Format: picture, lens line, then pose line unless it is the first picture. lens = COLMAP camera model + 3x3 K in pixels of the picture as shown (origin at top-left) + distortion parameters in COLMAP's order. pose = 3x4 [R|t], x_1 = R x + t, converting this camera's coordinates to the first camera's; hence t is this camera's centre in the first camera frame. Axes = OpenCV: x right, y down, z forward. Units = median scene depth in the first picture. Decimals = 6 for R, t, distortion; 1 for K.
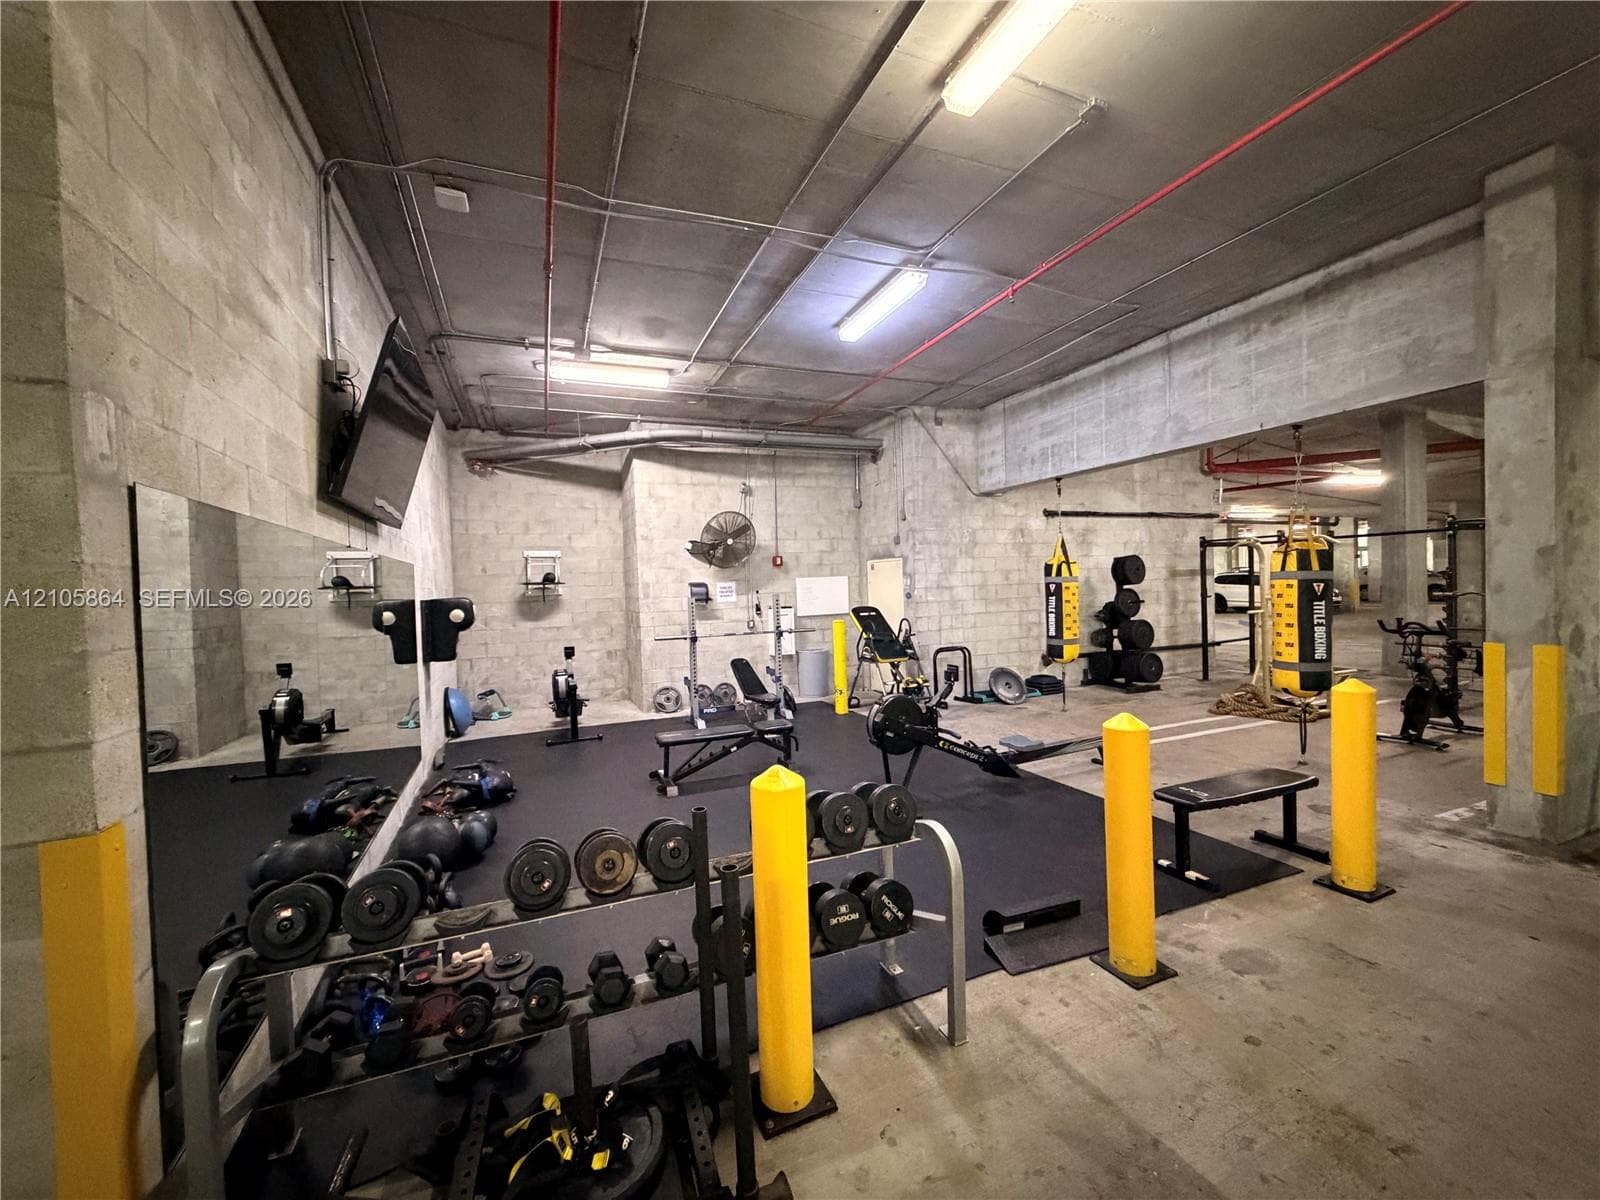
lens RADIAL K [[641.9, 0, 799.8], [0, 641.9, 604.3], [0, 0, 1]] dist [-0.000009, 0.000249]
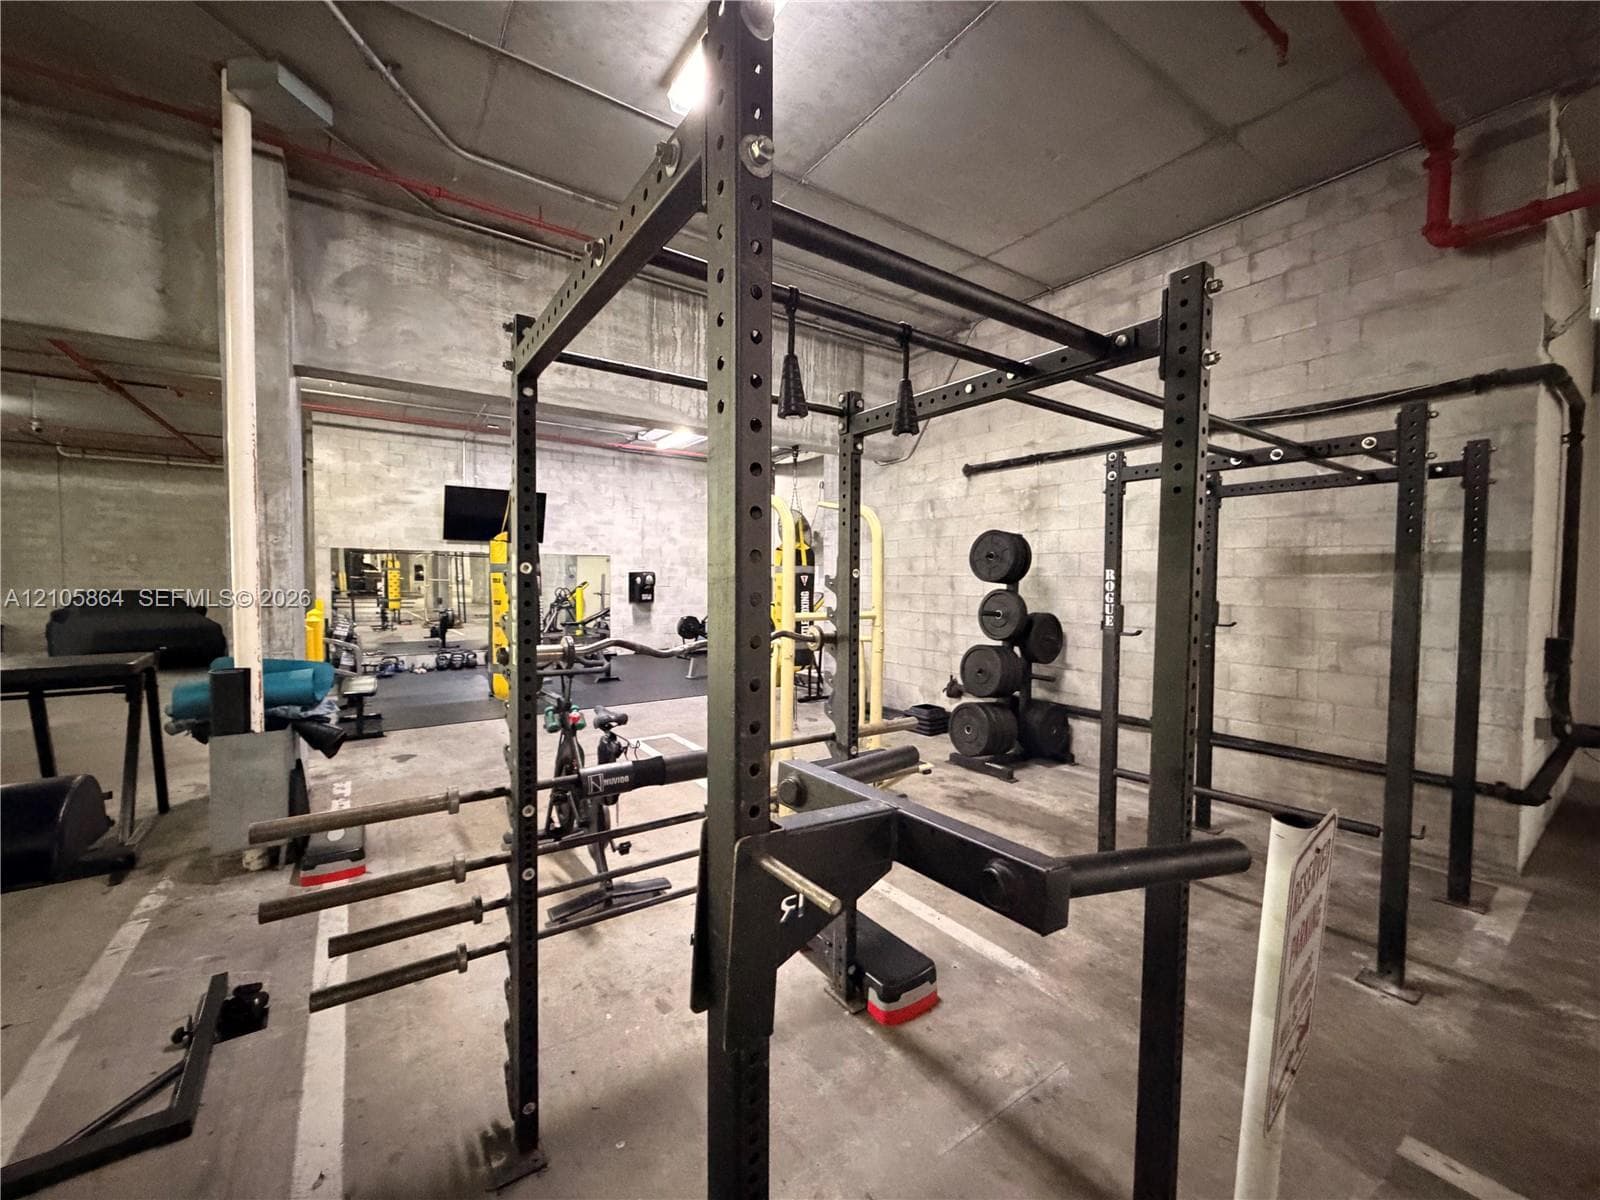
lens RADIAL K [[641.9, 0, 801.1], [0, 641.9, 600.4], [0, 0, 1]] dist [-0.000009, 0.000249]
pose [[0.212237, 0.067377, -0.974893, 1.030116], [-0.037994, 0.997435, 0.060664, -0.042763], [0.976479, 0.024165, 0.214253, 0.708801]]
